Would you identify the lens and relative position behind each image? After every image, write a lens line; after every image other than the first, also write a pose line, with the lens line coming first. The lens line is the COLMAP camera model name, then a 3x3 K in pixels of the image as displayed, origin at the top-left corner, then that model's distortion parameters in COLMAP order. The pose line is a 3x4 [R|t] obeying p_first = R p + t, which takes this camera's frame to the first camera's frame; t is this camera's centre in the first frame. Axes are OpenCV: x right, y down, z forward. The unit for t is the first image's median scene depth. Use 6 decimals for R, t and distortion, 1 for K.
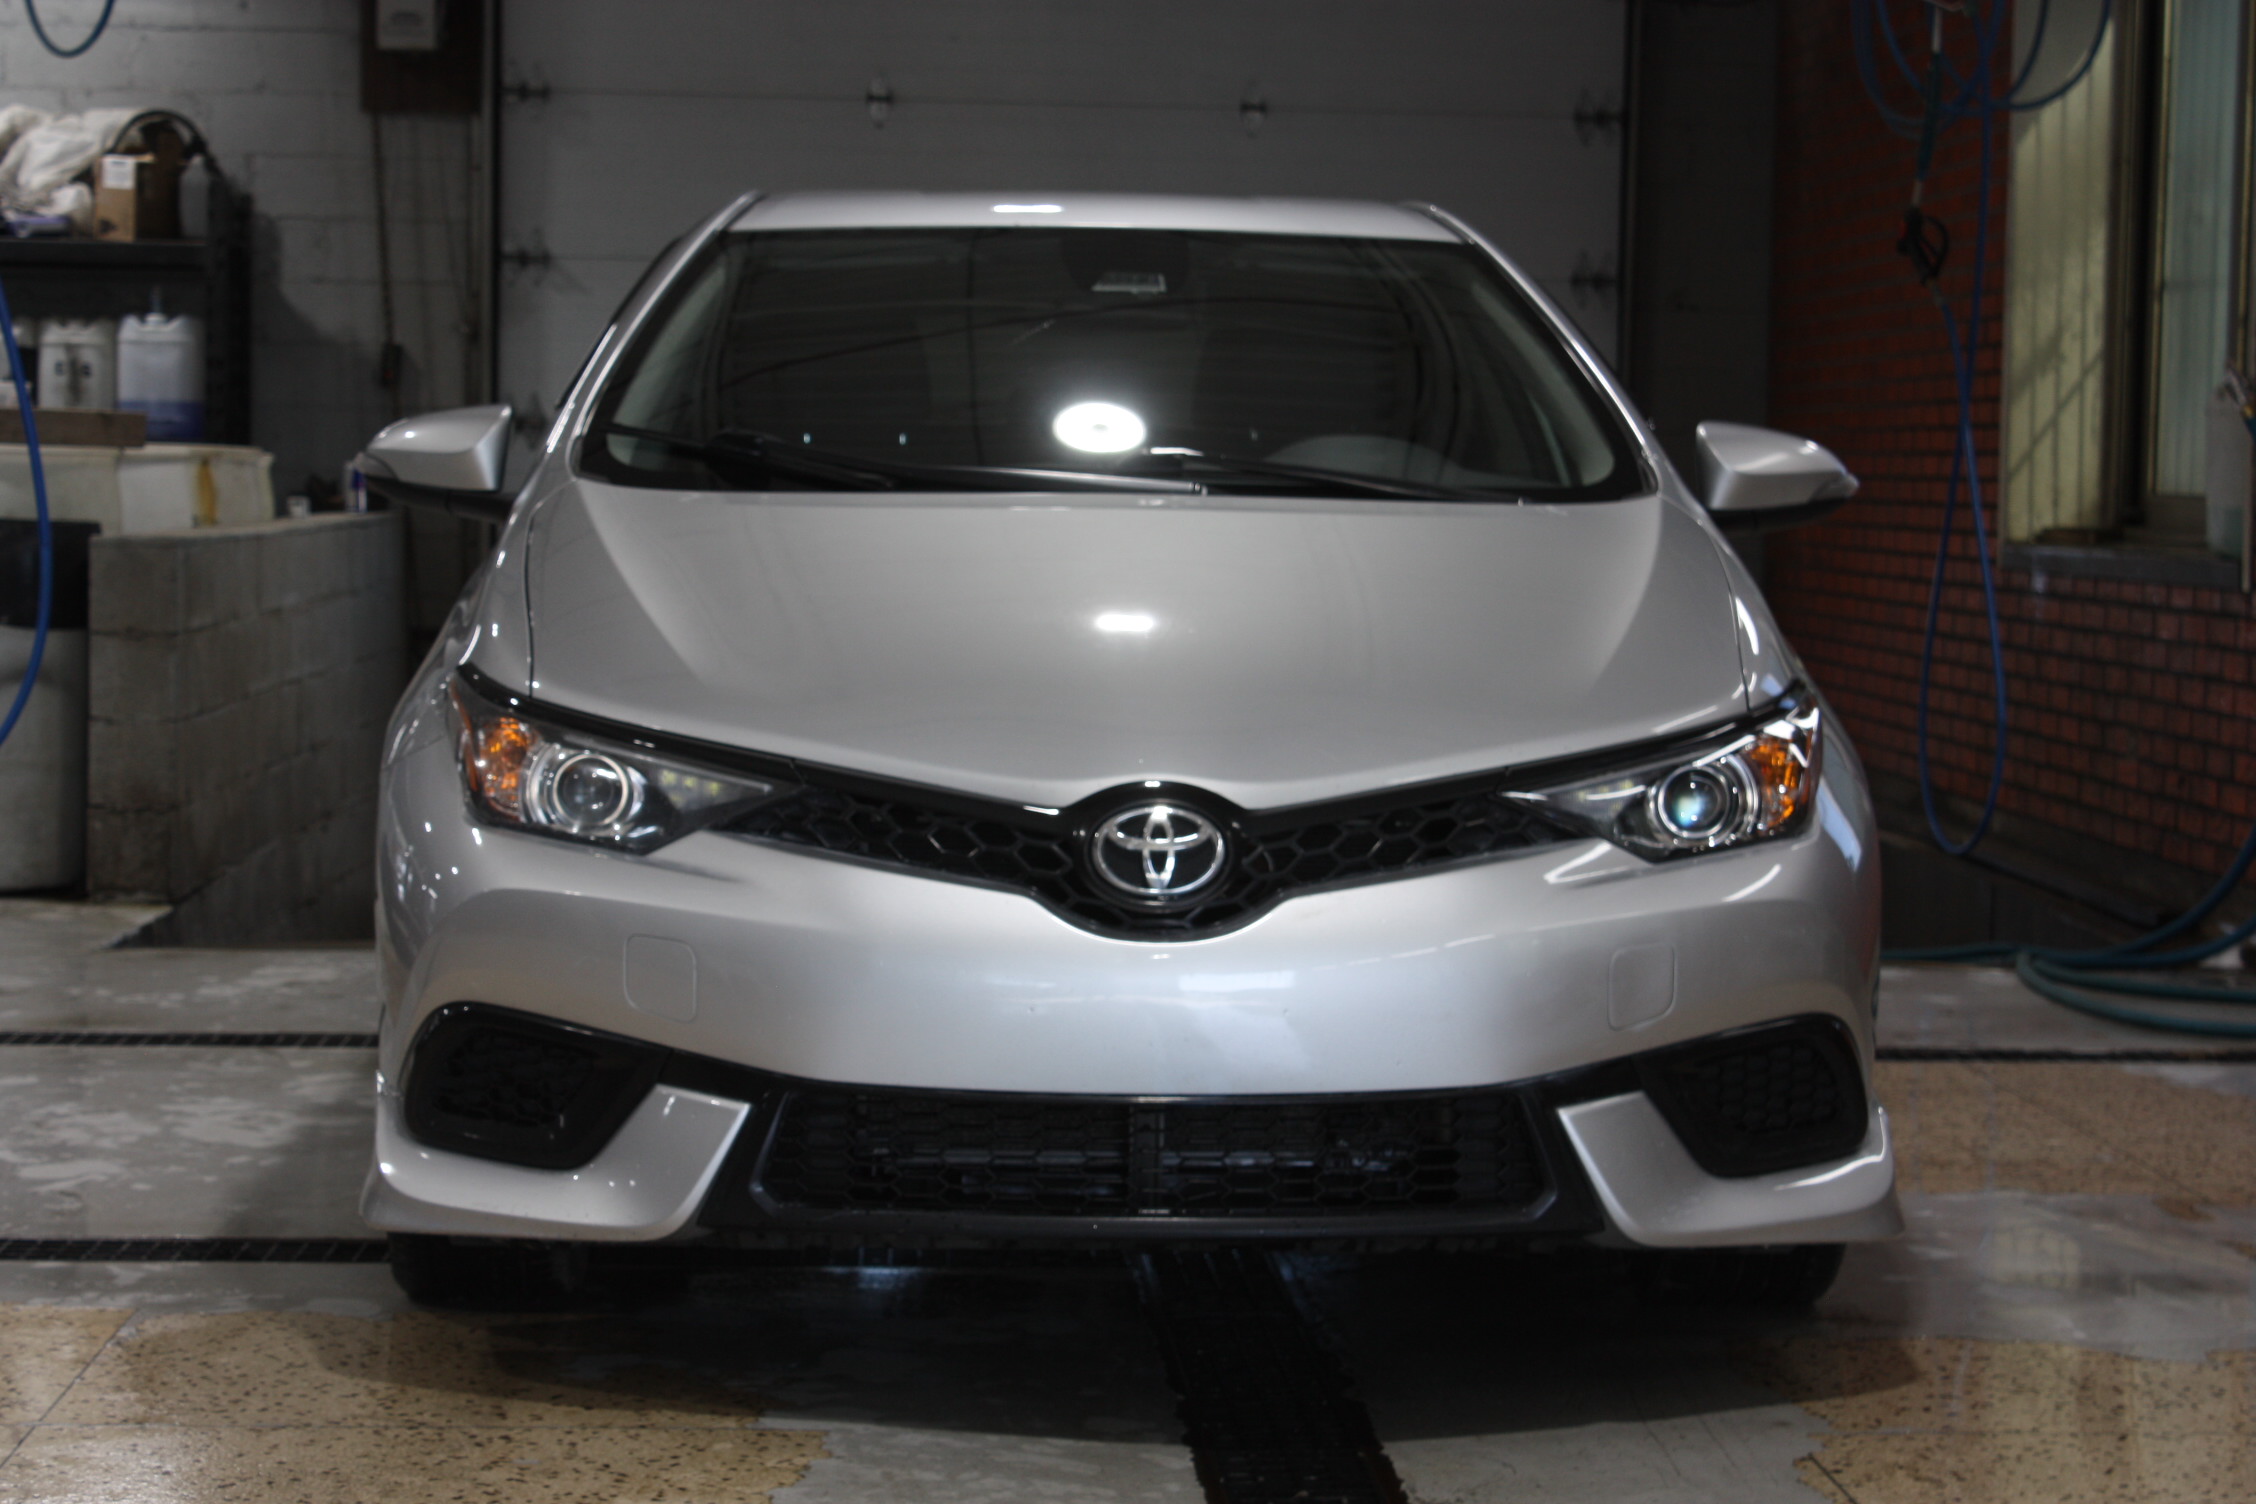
lens RADIAL K [[4817.8, 0, 1128.0], [0, 4817.8, 752.9], [0, 0, 1]] dist [0.067080, 0.000000]
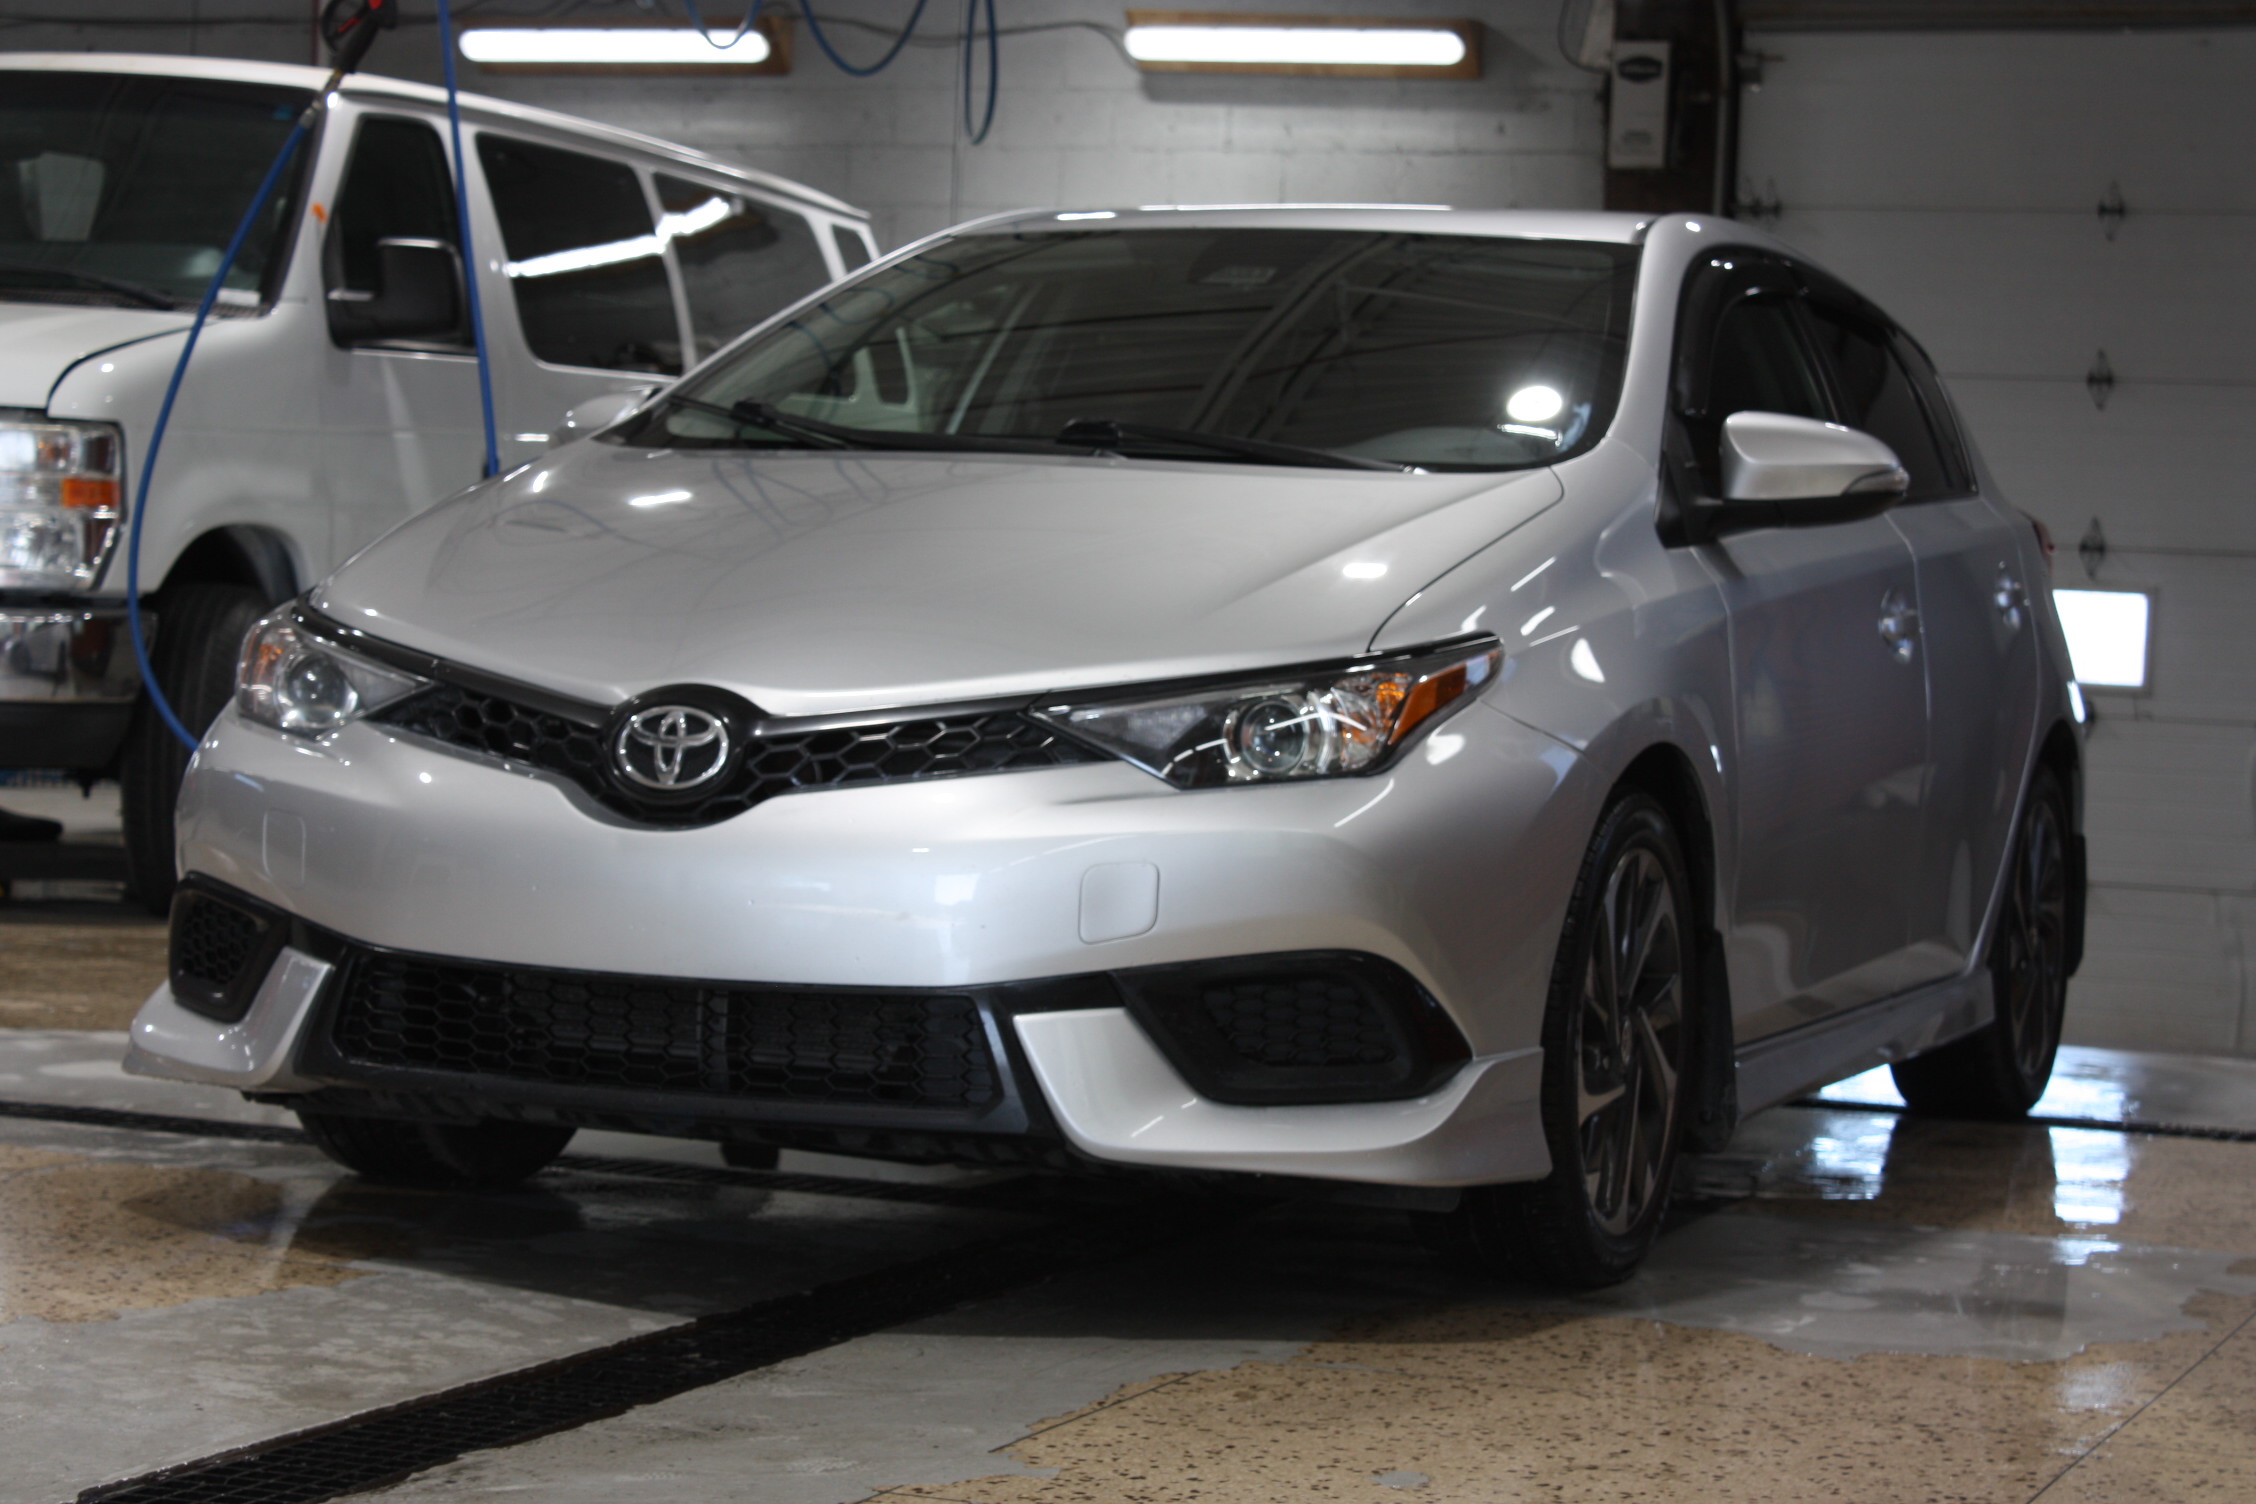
lens RADIAL K [[4997.3, 0, 1128.3], [0, 4997.3, 751.0], [0, 0, 1]] dist [-0.004436, 0.000000]
pose [[0.900435, 0.033585, -0.433692, 0.565859], [-0.055189, 0.997778, -0.037318, 0.056018], [0.431475, 0.057537, 0.900288, 0.053754]]
